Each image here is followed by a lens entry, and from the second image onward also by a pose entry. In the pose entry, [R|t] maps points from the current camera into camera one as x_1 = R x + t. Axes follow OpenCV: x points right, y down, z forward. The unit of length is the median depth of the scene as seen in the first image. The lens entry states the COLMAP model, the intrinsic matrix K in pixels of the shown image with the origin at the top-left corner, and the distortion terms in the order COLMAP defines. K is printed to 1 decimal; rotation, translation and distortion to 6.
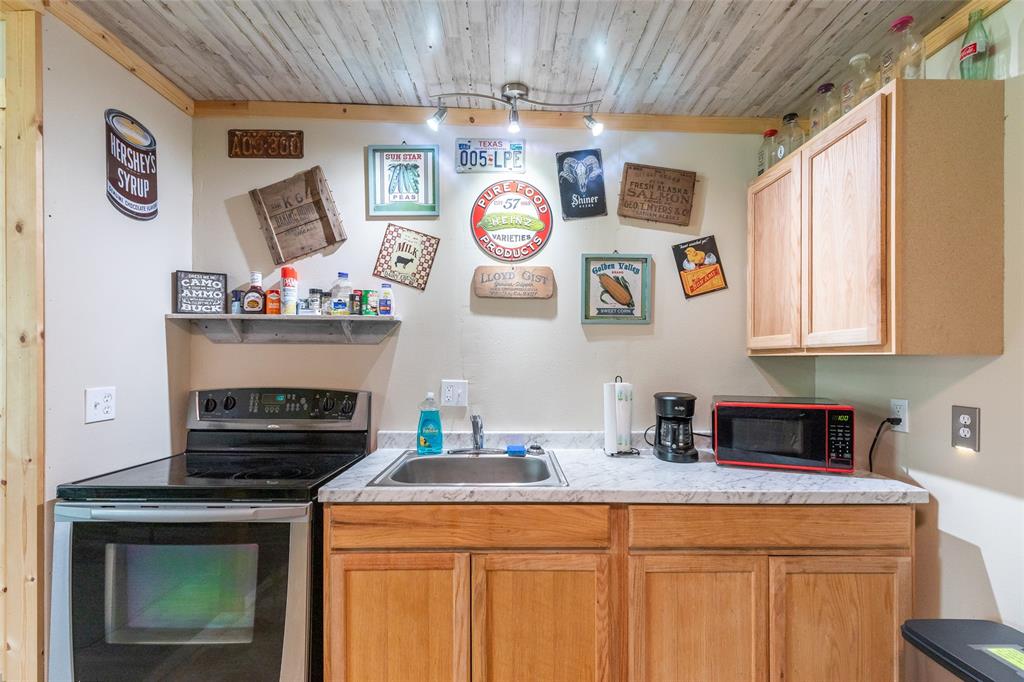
lens RADIAL K [[463.2, 0, 503.6], [0, 463.2, 355.8], [0, 0, 1]] dist [0.008655, -0.002157]
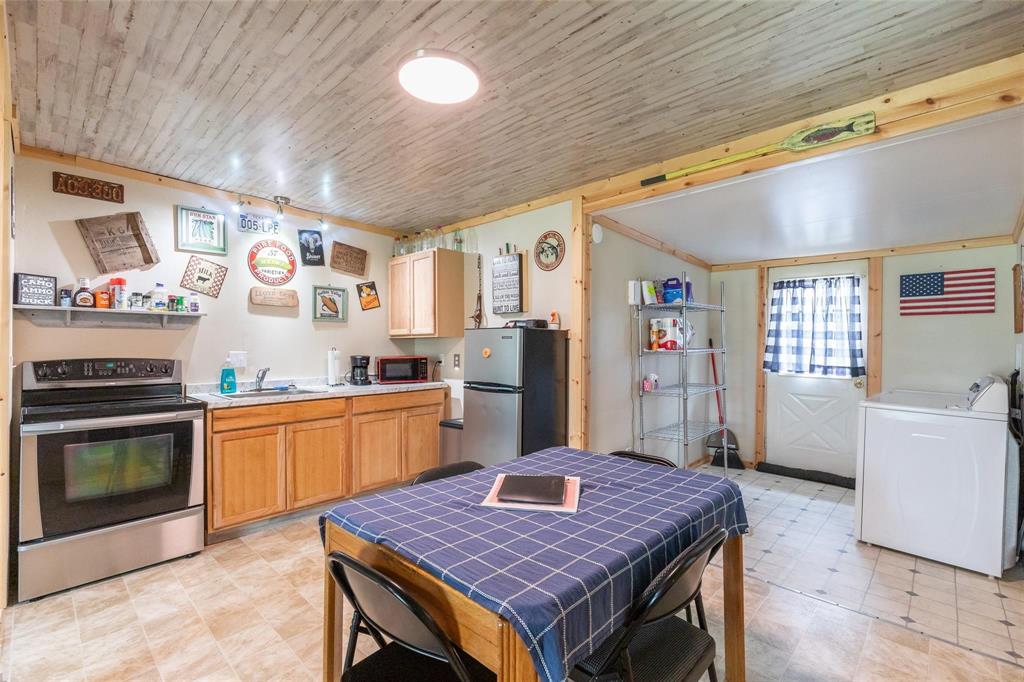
lens RADIAL K [[463.2, 0, 507.0], [0, 463.2, 344.3], [0, 0, 1]] dist [0.008655, -0.002157]
pose [[0.698171, -0.004667, 0.715916, -0.652621], [0.004536, 0.999988, 0.002095, 0.027130], [-0.715916, 0.001785, 0.698184, -0.928507]]
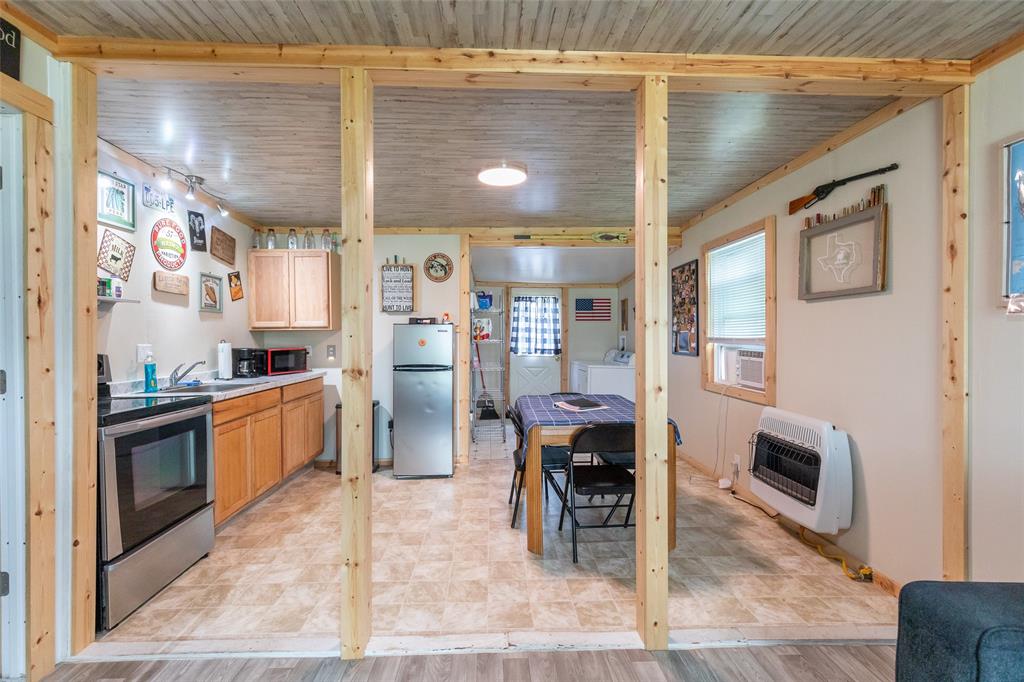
lens RADIAL K [[463.2, 0, 508.4], [0, 463.2, 340.5], [0, 0, 1]] dist [0.008655, -0.002157]
pose [[-0.032431, -0.010930, 0.999414, -1.664947], [0.005336, 0.999924, 0.011108, 0.030243], [-0.999460, 0.005693, -0.032371, -0.121105]]
